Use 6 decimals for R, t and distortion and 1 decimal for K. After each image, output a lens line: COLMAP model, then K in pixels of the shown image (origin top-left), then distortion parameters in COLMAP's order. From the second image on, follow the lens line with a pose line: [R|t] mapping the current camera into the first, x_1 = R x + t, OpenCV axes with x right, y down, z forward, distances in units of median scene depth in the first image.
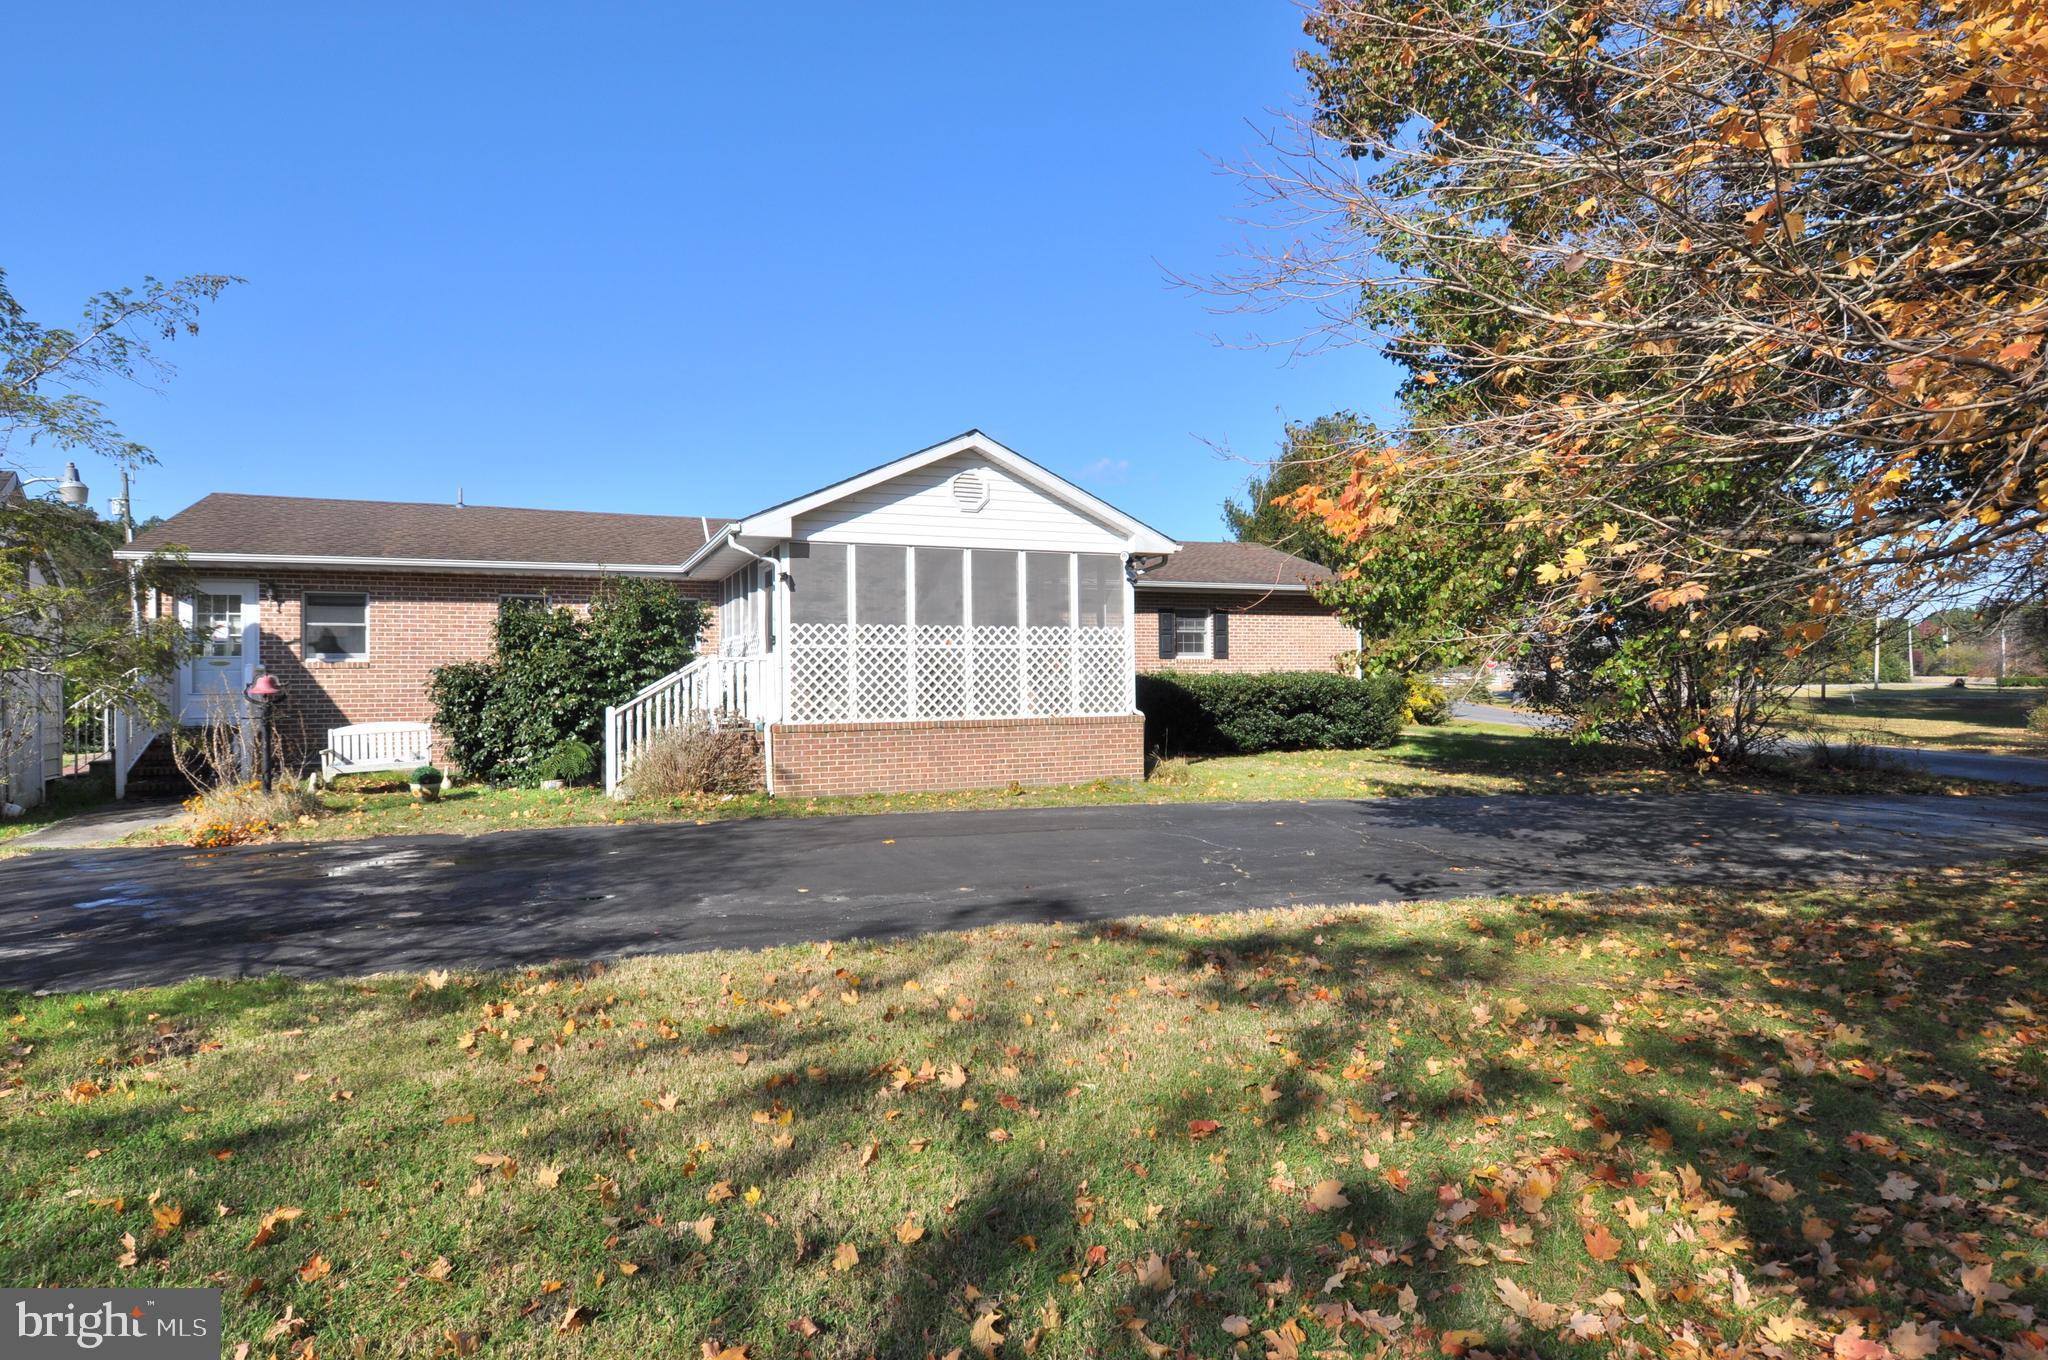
lens RADIAL K [[1052.7, 0, 1024.0], [0, 1052.7, 680.0], [0, 0, 1]] dist [0.056889, -0.061474]
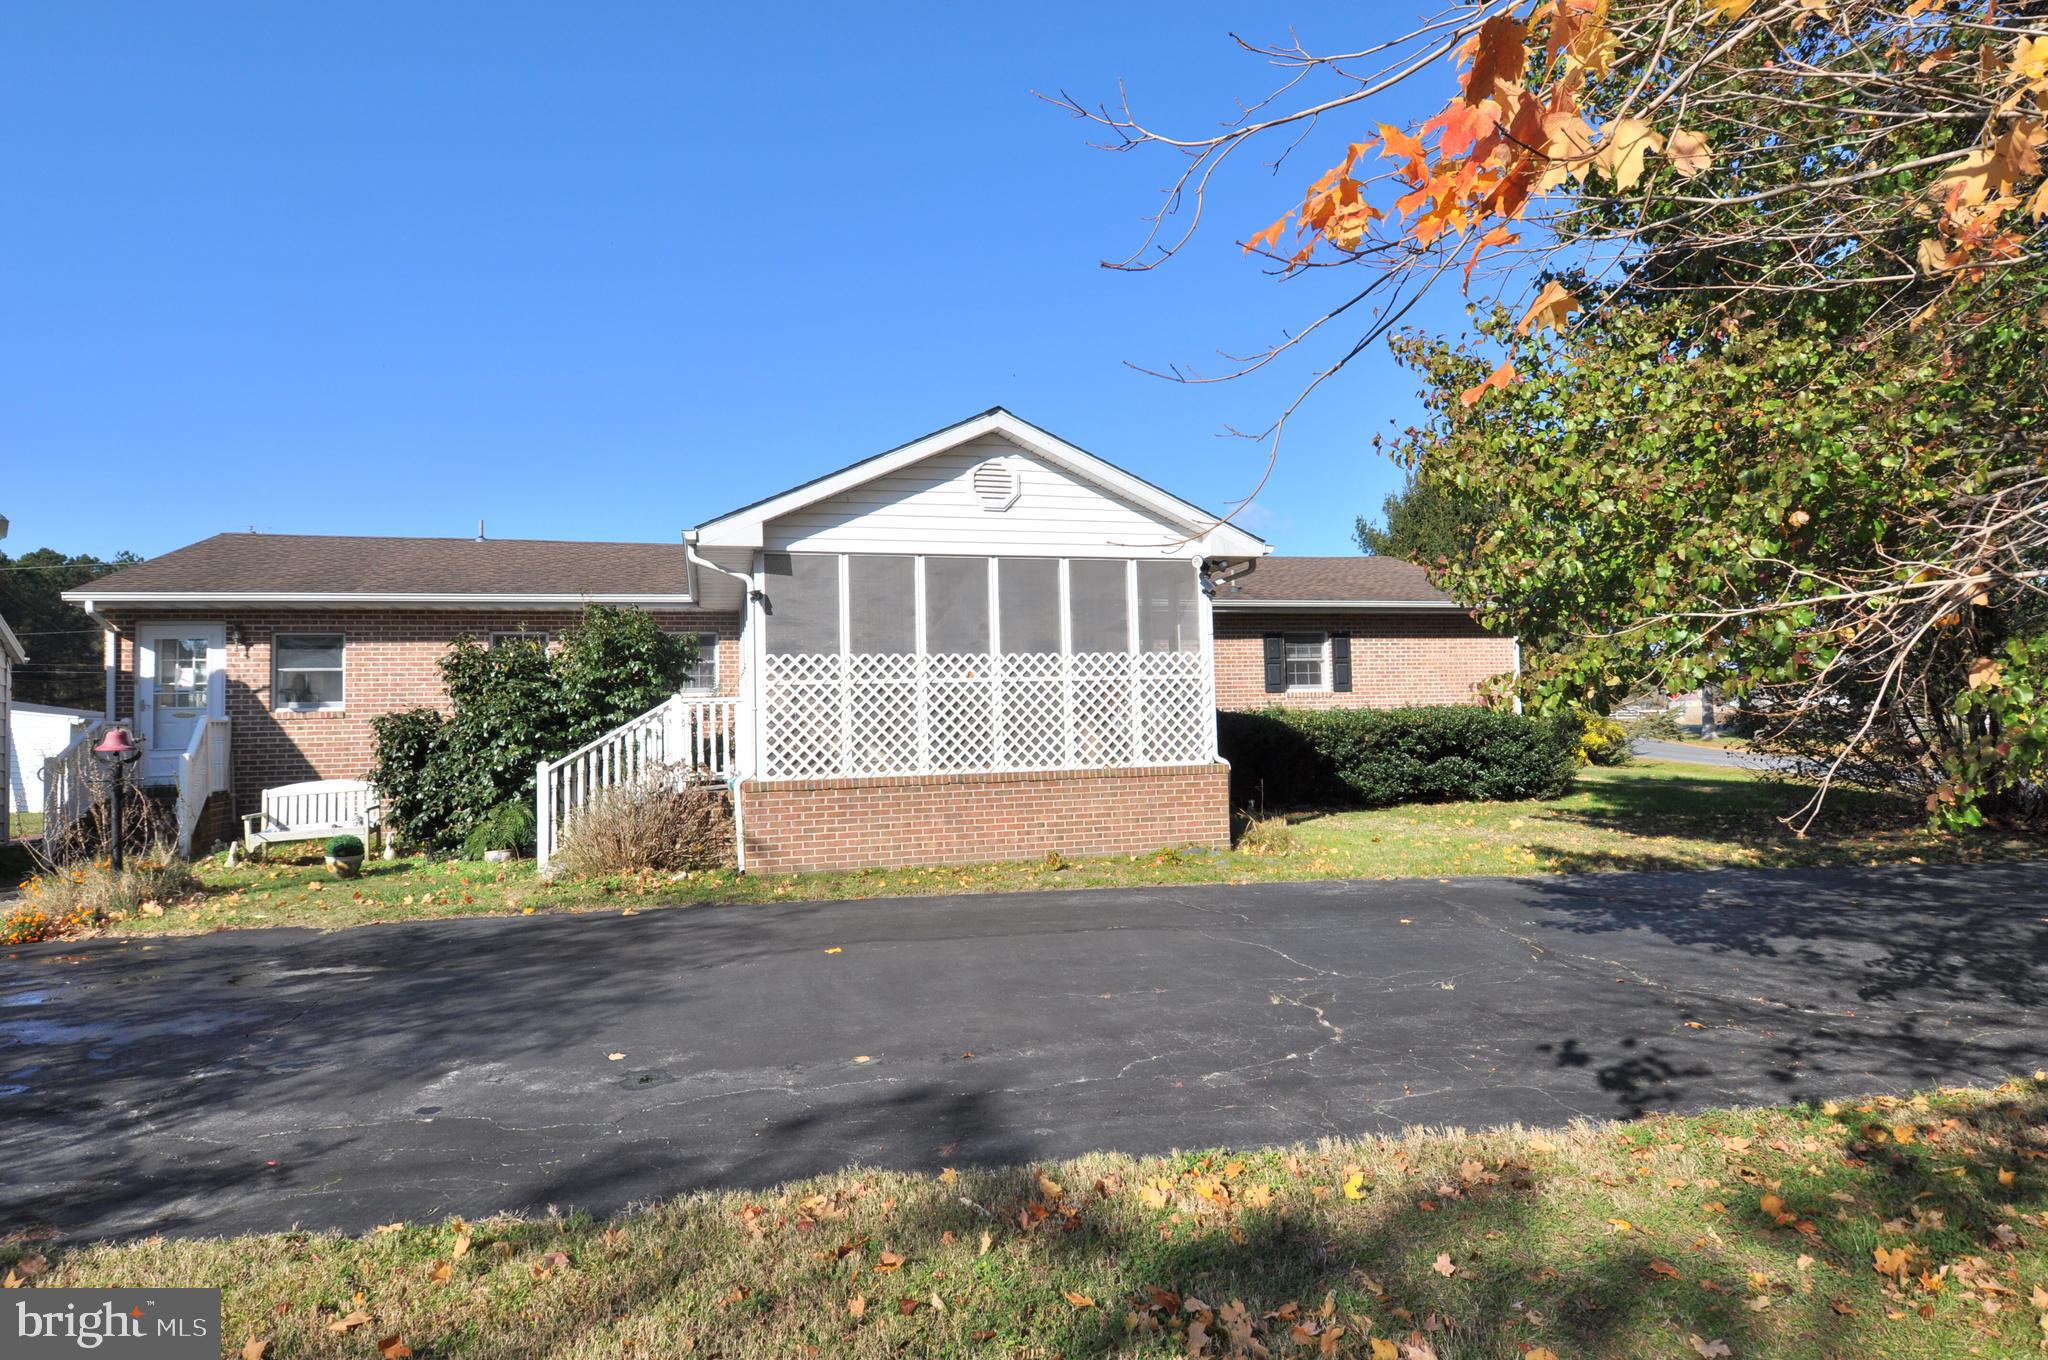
lens RADIAL K [[1052.7, 0, 1024.0], [0, 1052.7, 680.0], [0, 0, 1]] dist [0.056889, -0.061474]
pose [[0.991554, -0.018729, -0.128338, 0.068567], [0.013823, 0.999143, -0.039013, -0.000238], [0.128958, 0.036909, 0.990963, 0.214182]]
